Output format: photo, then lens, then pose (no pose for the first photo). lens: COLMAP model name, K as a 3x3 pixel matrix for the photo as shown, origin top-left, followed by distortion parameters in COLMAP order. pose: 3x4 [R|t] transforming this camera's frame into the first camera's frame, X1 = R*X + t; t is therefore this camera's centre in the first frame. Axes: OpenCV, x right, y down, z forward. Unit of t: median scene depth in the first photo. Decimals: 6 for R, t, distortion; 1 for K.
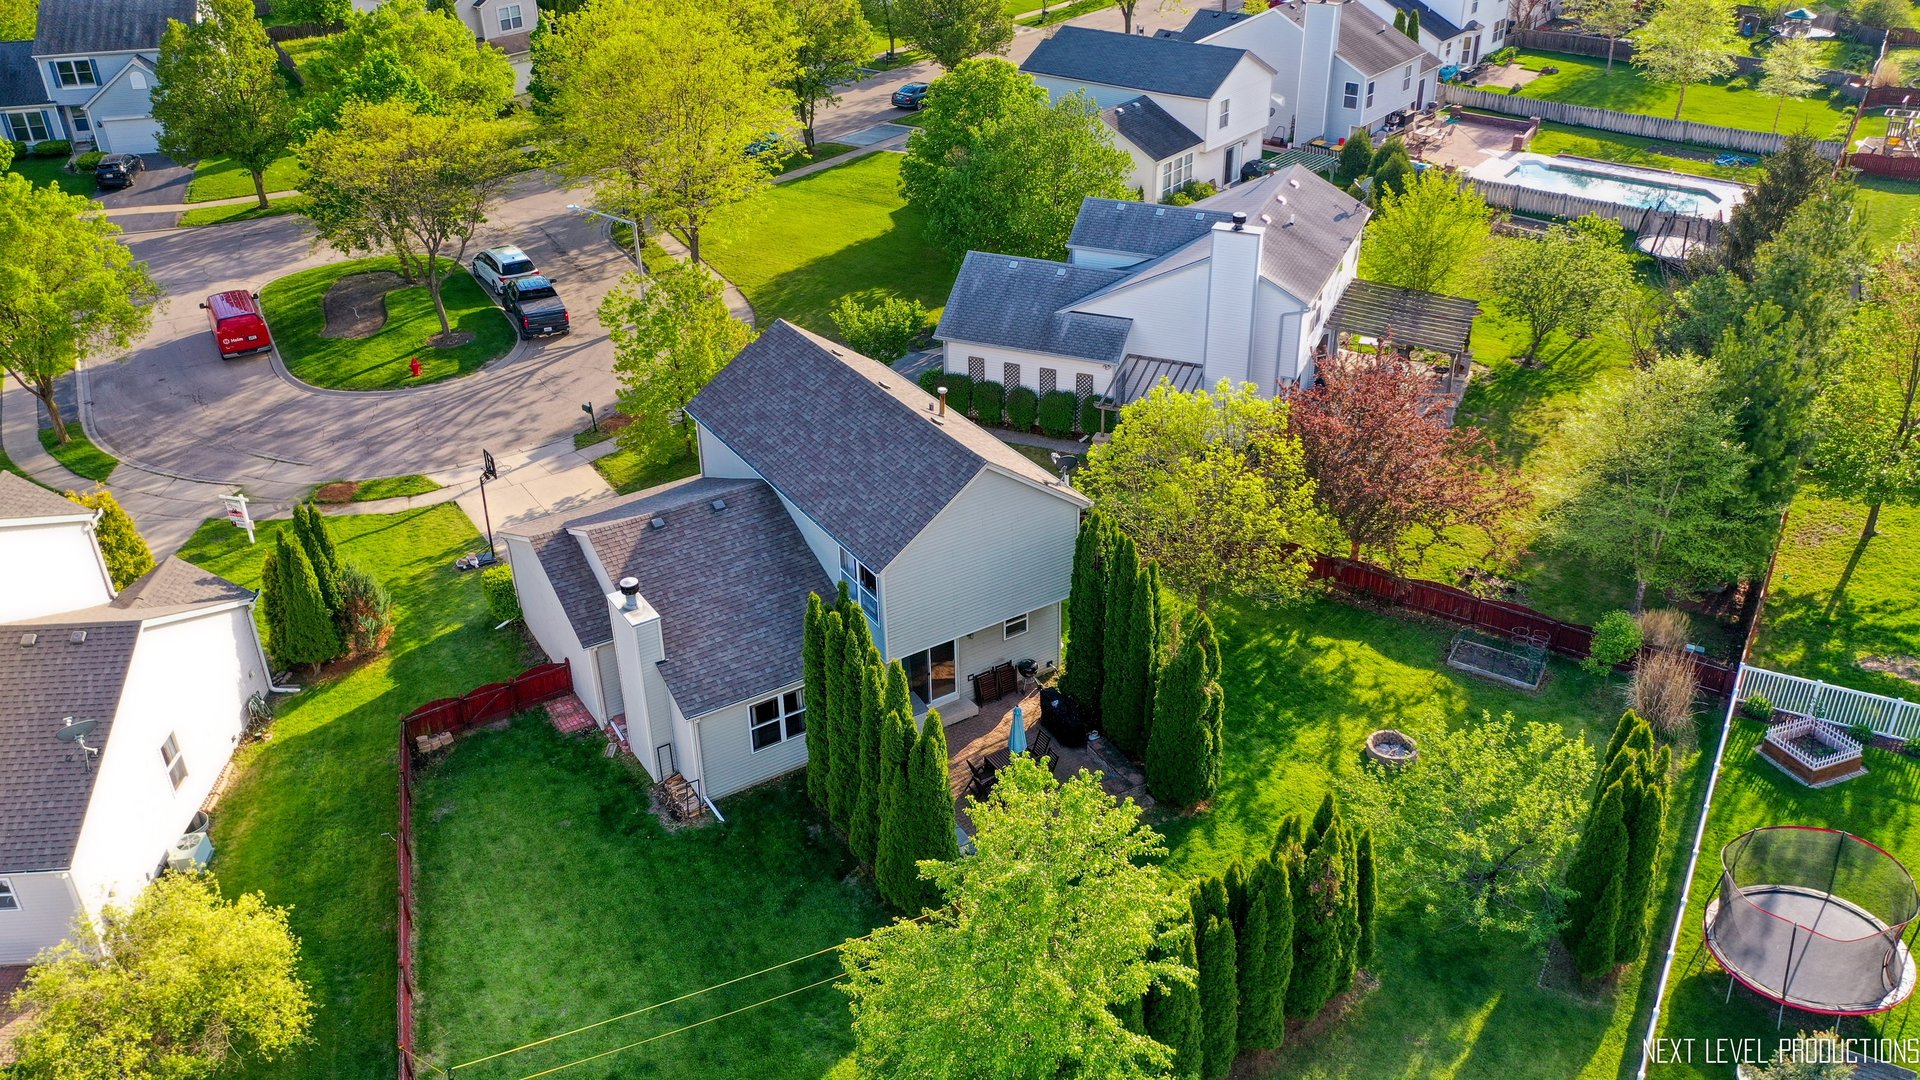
lens RADIAL K [[1529.5, 0, 962.6], [0, 1529.5, 543.5], [0, 0, 1]] dist [0.015373, 0.020813]
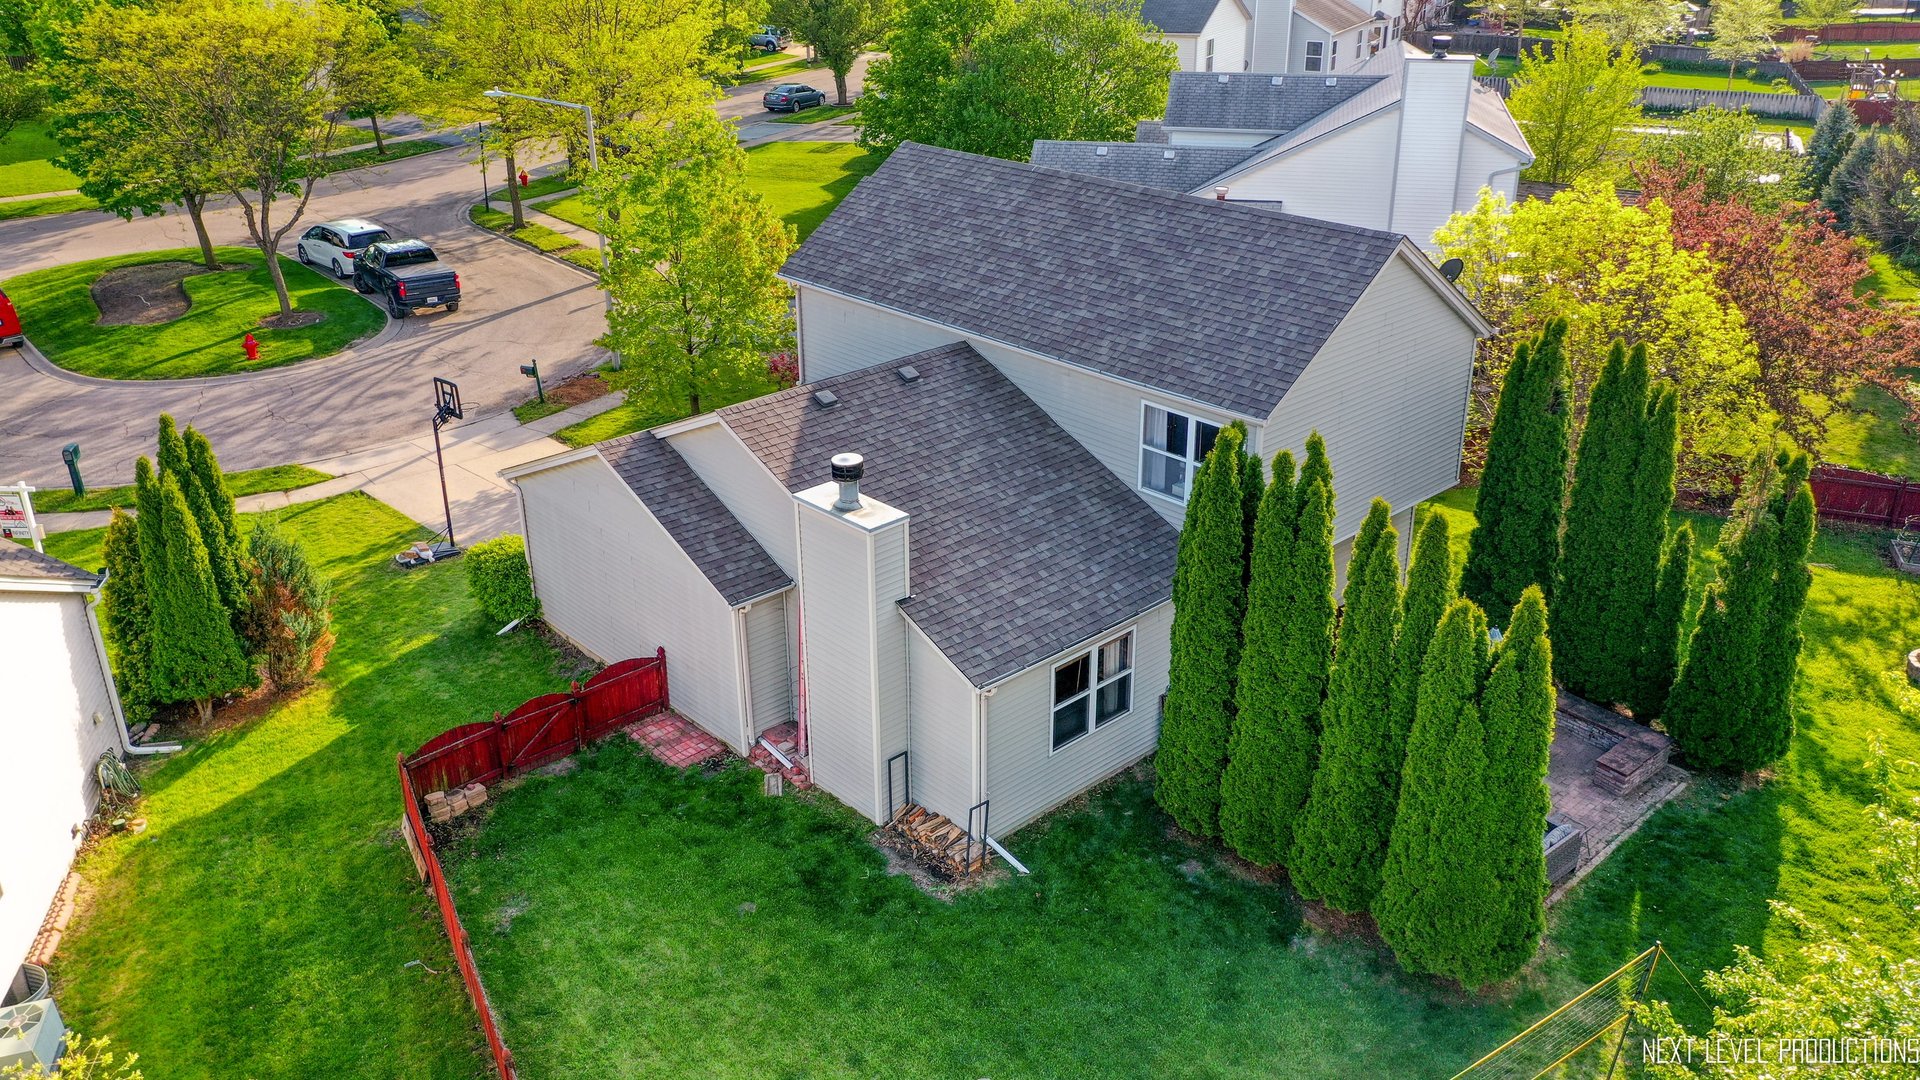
lens RADIAL K [[1529.5, 0, 958.0], [0, 1529.5, 535.2], [0, 0, 1]] dist [0.015373, 0.020813]
pose [[0.982917, -0.067358, 0.171280, -0.237591], [0.083964, 0.992247, -0.091626, 0.093231], [-0.163780, 0.104442, 0.980953, 0.377098]]
